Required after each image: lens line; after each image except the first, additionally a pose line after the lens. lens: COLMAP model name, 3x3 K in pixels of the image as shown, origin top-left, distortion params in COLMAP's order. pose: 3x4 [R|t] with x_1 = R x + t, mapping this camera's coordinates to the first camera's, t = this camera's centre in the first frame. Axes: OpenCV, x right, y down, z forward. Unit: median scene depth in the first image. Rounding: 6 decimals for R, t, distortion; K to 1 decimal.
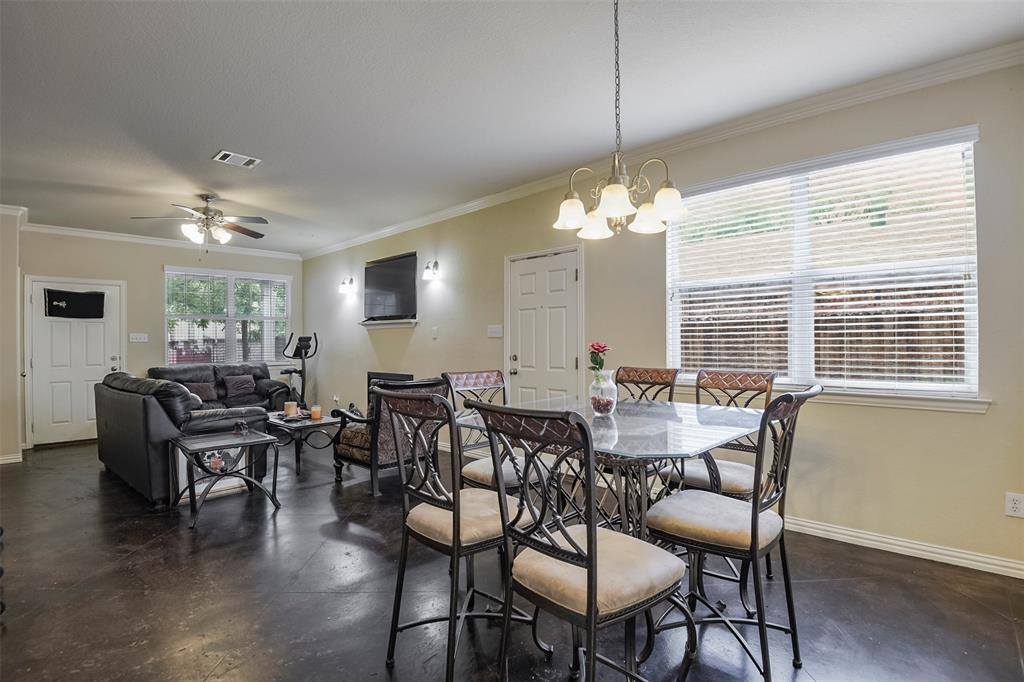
lens RADIAL K [[481.0, 0, 511.5], [0, 481.0, 343.4], [0, 0, 1]] dist [-0.048309, -0.000640]
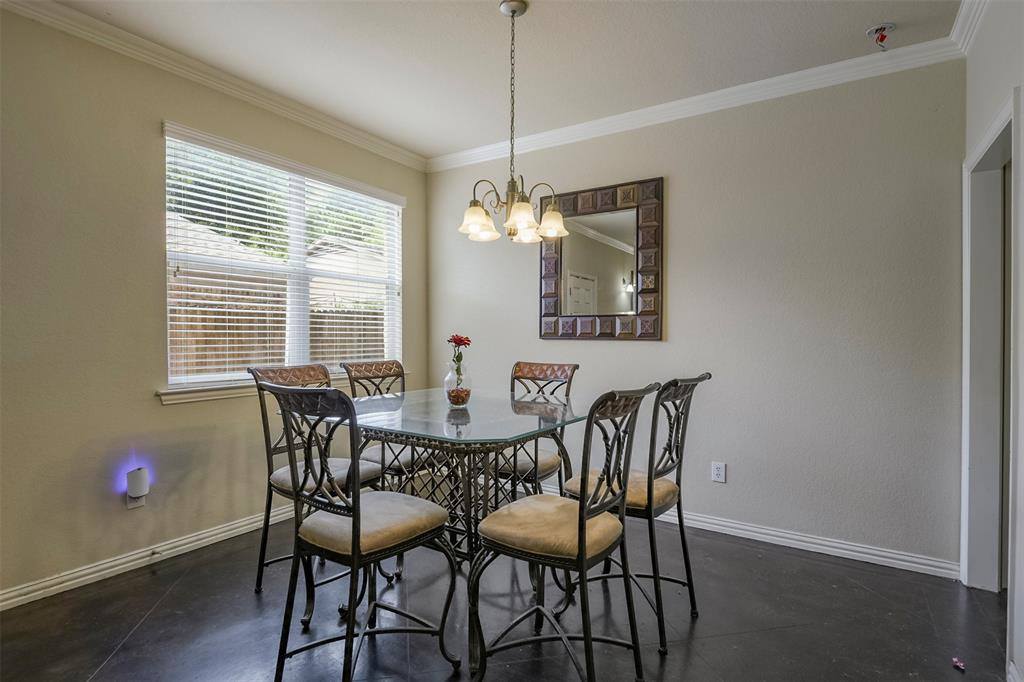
lens RADIAL K [[523.1, 0, 506.4], [0, 523.1, 338.8], [0, 0, 1]] dist [0.004350, -0.000069]
pose [[-0.174232, 0.002620, 0.984701, -0.455657], [-0.001158, 0.999995, -0.002866, 0.005910], [-0.984704, -0.001640, -0.174228, 0.548027]]
